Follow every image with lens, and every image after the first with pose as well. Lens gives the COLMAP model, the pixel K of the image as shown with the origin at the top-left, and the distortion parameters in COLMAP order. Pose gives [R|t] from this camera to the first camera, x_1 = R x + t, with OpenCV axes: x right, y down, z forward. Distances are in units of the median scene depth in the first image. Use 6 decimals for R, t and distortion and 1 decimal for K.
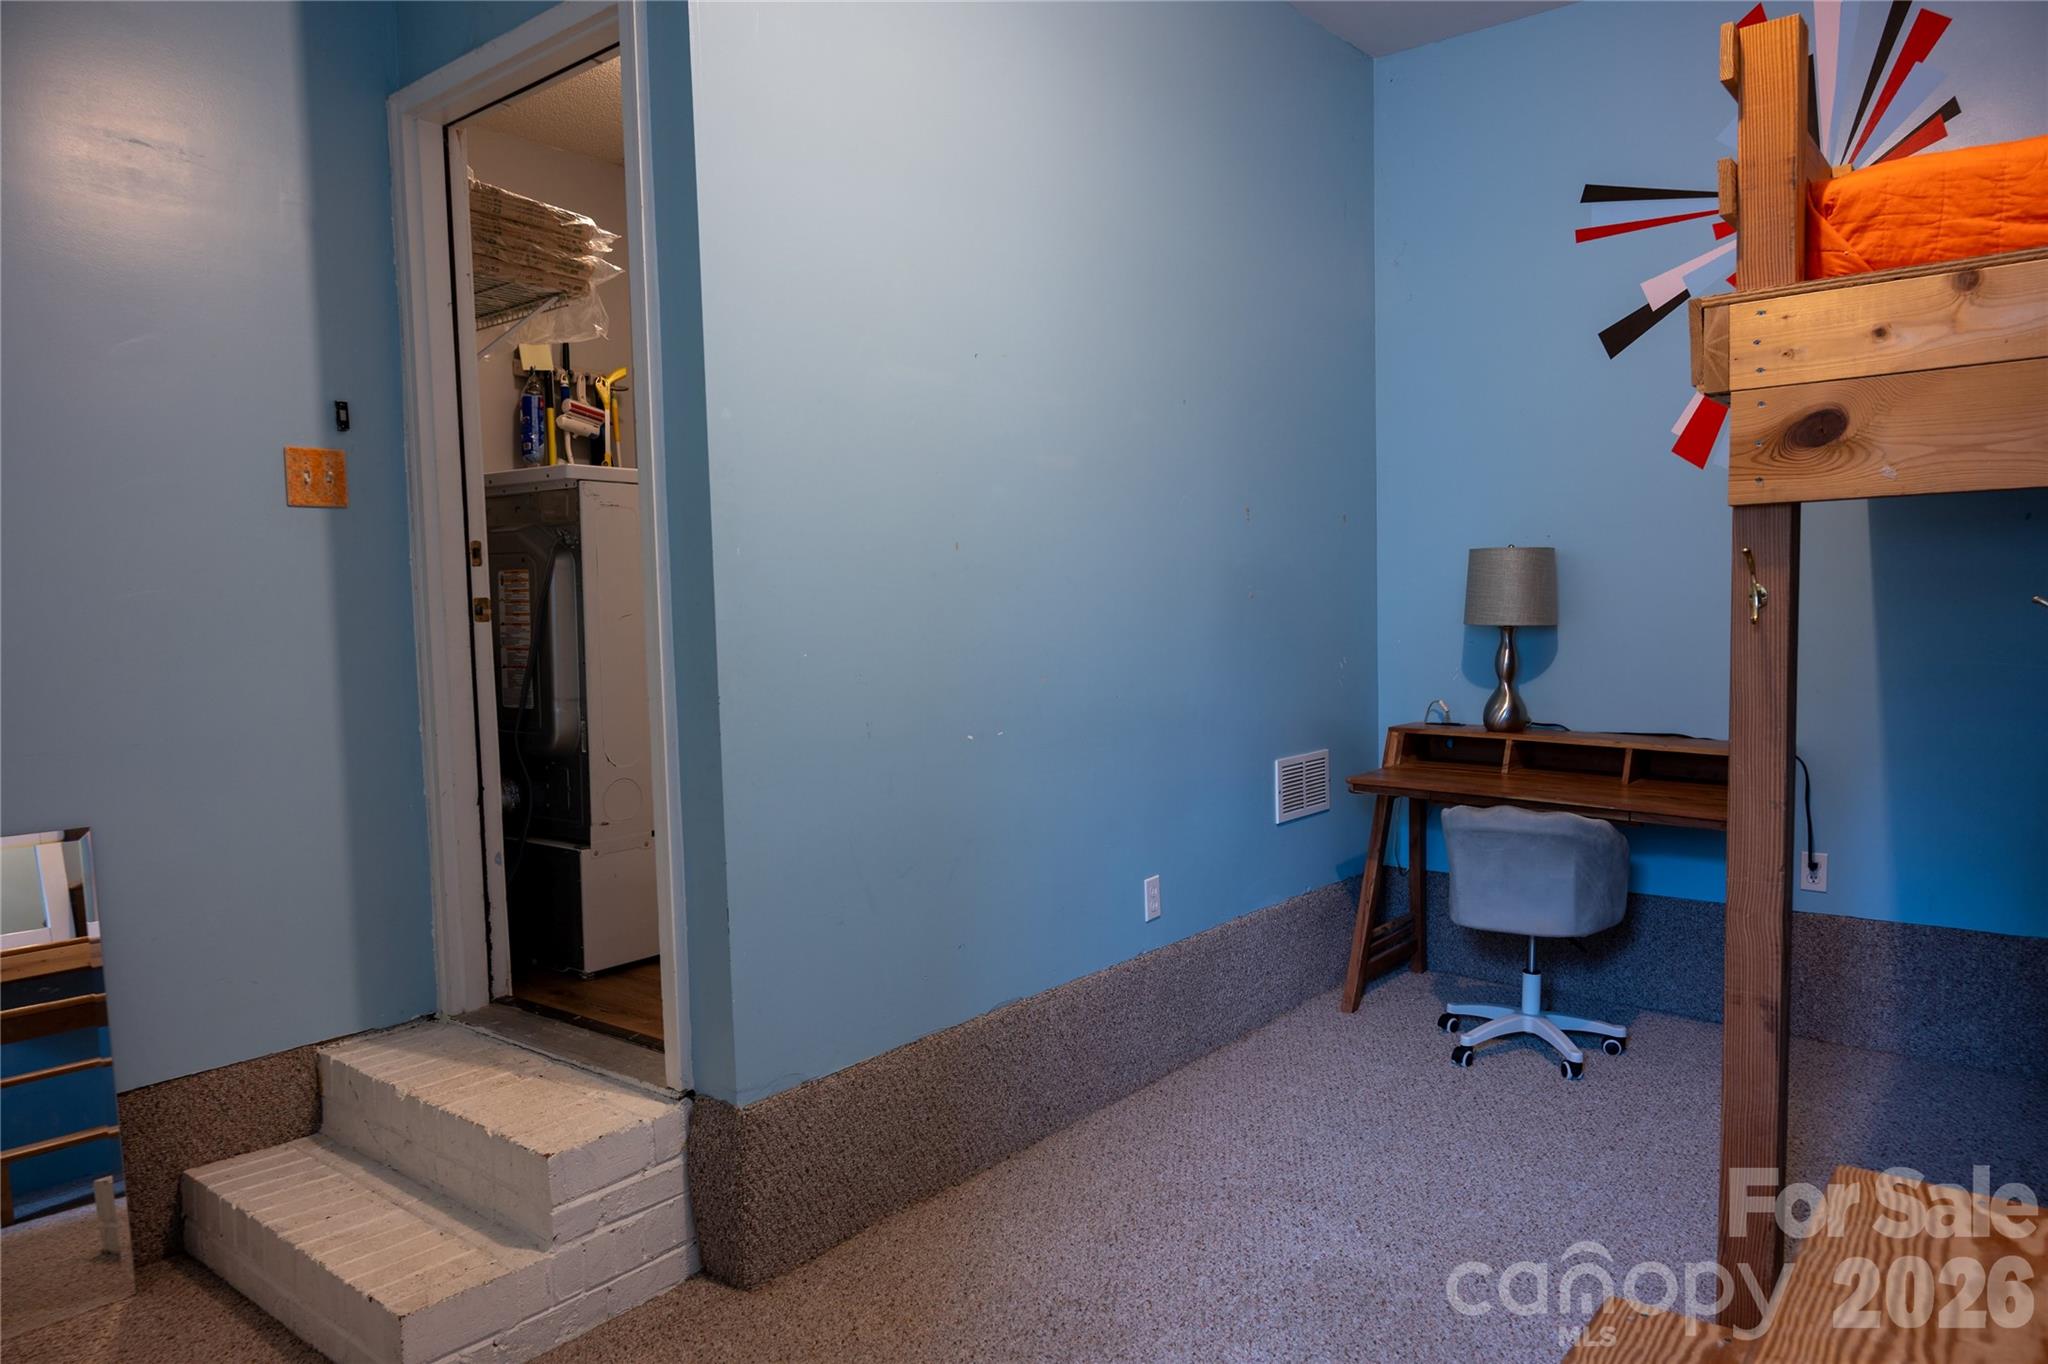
lens RADIAL K [[1385.6, 0, 1025.9], [0, 1385.6, 691.9], [0, 0, 1]] dist [-0.010140, 0.001128]
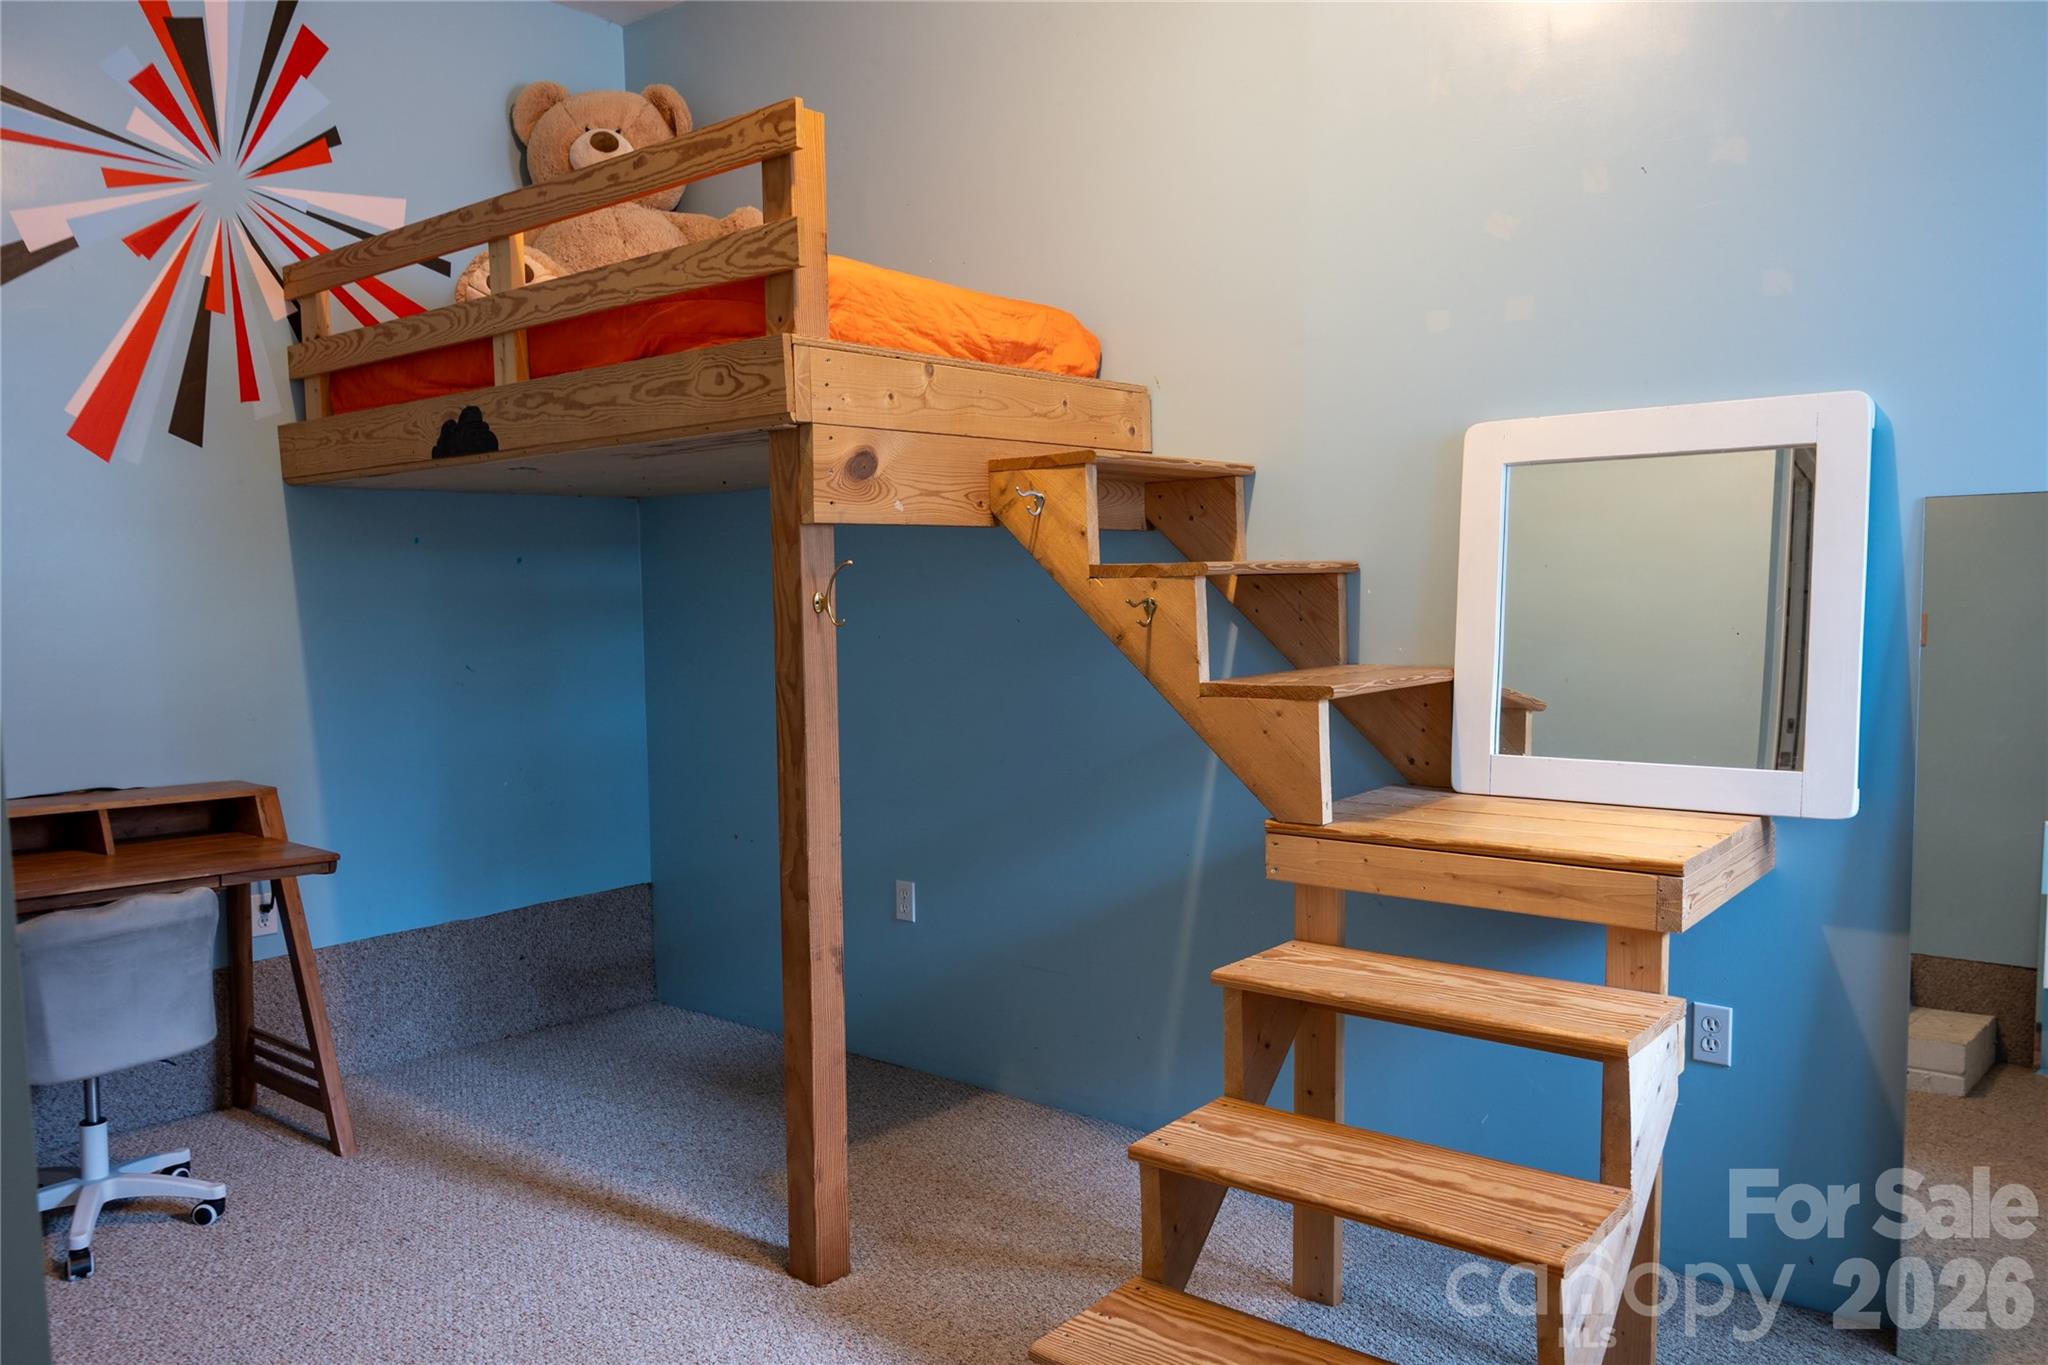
lens RADIAL K [[1496.3, 0, 1027.6], [0, 1496.3, 692.2], [0, 0, 1]] dist [-0.003209, -0.002734]
pose [[-0.006819, -0.050103, 0.998721, -0.445488], [0.083358, 0.995239, 0.050497, -0.026471], [-0.996496, 0.083595, -0.002610, 0.510423]]
